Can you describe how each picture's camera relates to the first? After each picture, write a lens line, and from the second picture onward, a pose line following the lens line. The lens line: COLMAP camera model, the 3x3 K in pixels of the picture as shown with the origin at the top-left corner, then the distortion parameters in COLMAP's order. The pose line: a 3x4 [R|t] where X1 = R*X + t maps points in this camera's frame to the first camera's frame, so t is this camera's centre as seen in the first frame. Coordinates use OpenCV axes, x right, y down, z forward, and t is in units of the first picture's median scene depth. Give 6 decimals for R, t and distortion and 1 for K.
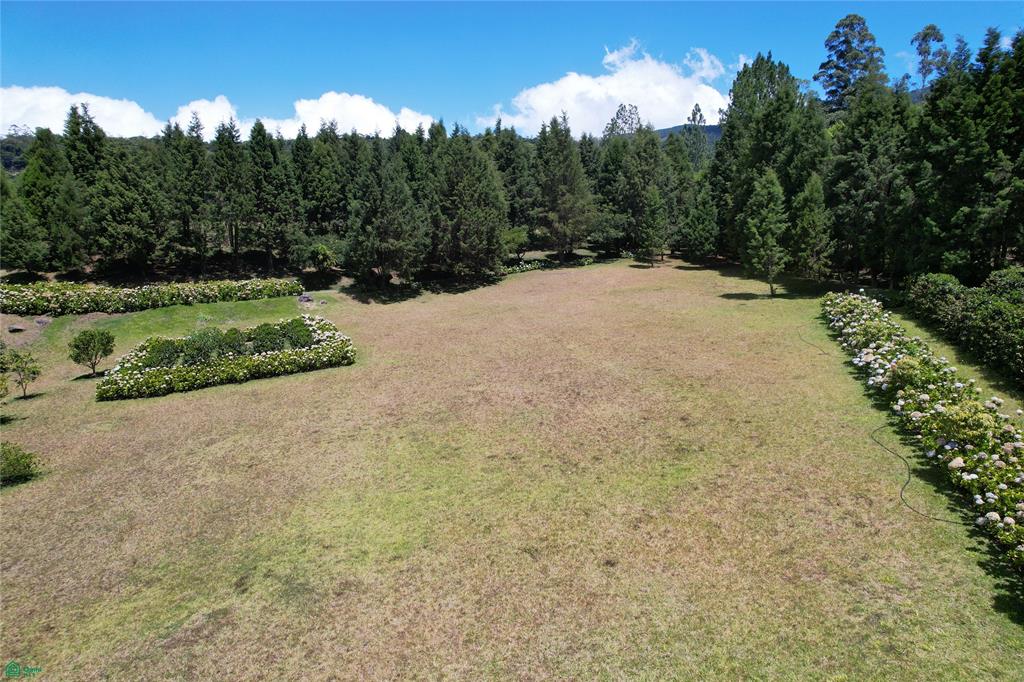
lens RADIAL K [[657.8, 0, 513.0], [0, 657.8, 335.0], [0, 0, 1]] dist [-0.069467, 0.072135]
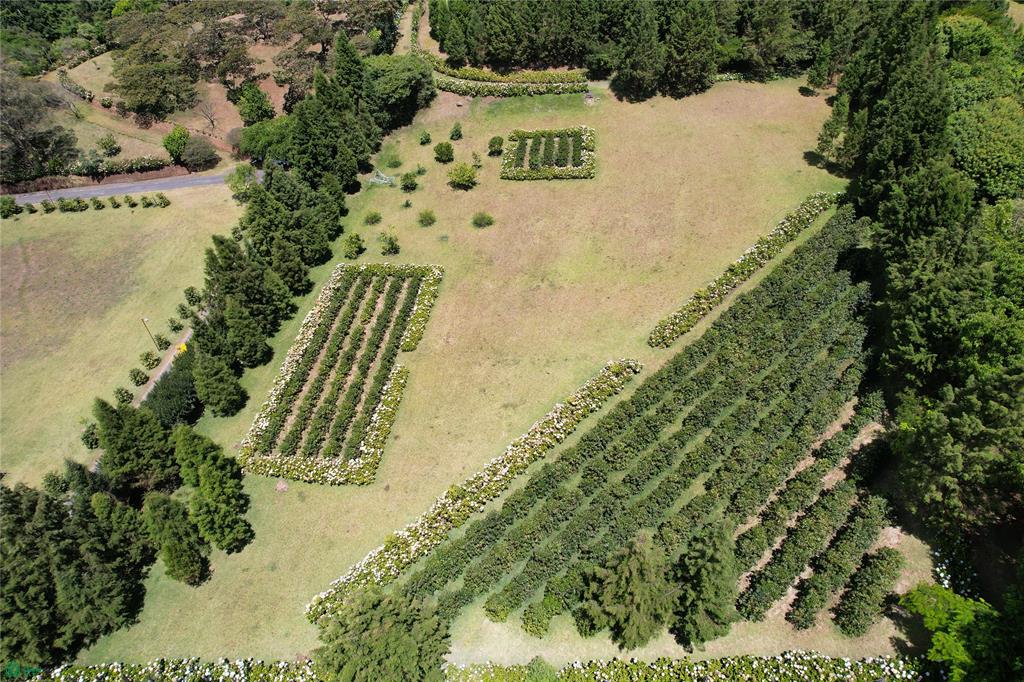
lens RADIAL K [[657.8, 0, 513.0], [0, 657.8, 335.0], [0, 0, 1]] dist [-0.069467, 0.072135]
pose [[0.891706, 0.303624, -0.335667, 0.305017], [-0.054430, 0.808171, 0.586427, -0.562919], [0.449330, -0.504650, 0.737178, -0.770430]]
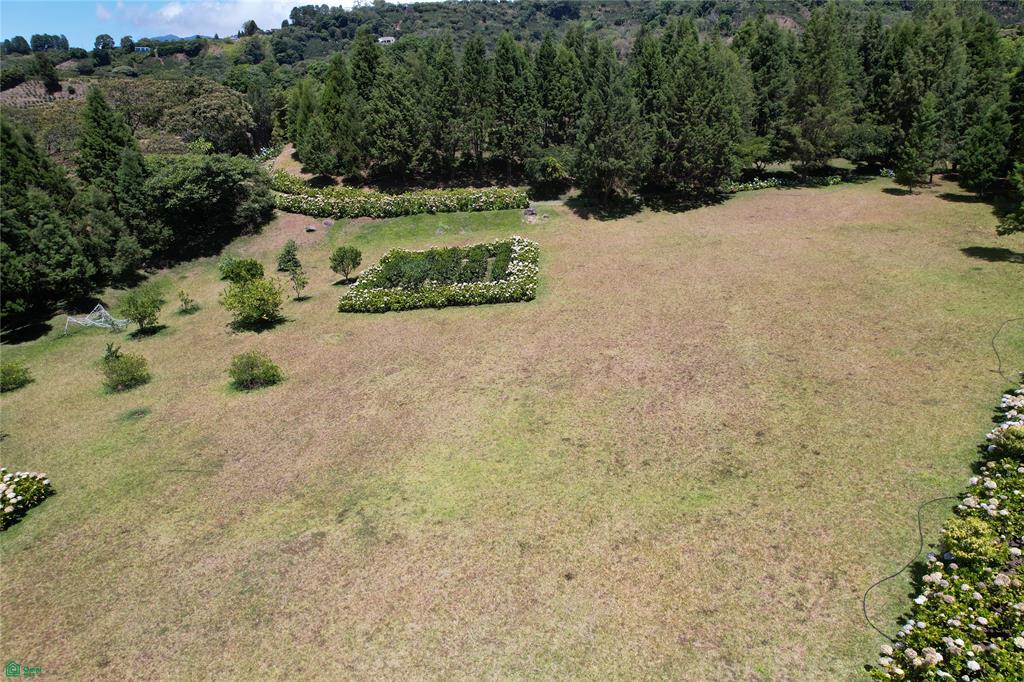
lens RADIAL K [[657.8, 0, 513.0], [0, 657.8, 335.0], [0, 0, 1]] dist [-0.069467, 0.072135]
pose [[0.908007, 0.139005, -0.395223, 0.114061], [-0.055353, 0.974888, 0.215708, -0.087751], [0.415283, -0.173987, 0.892899, -0.021613]]
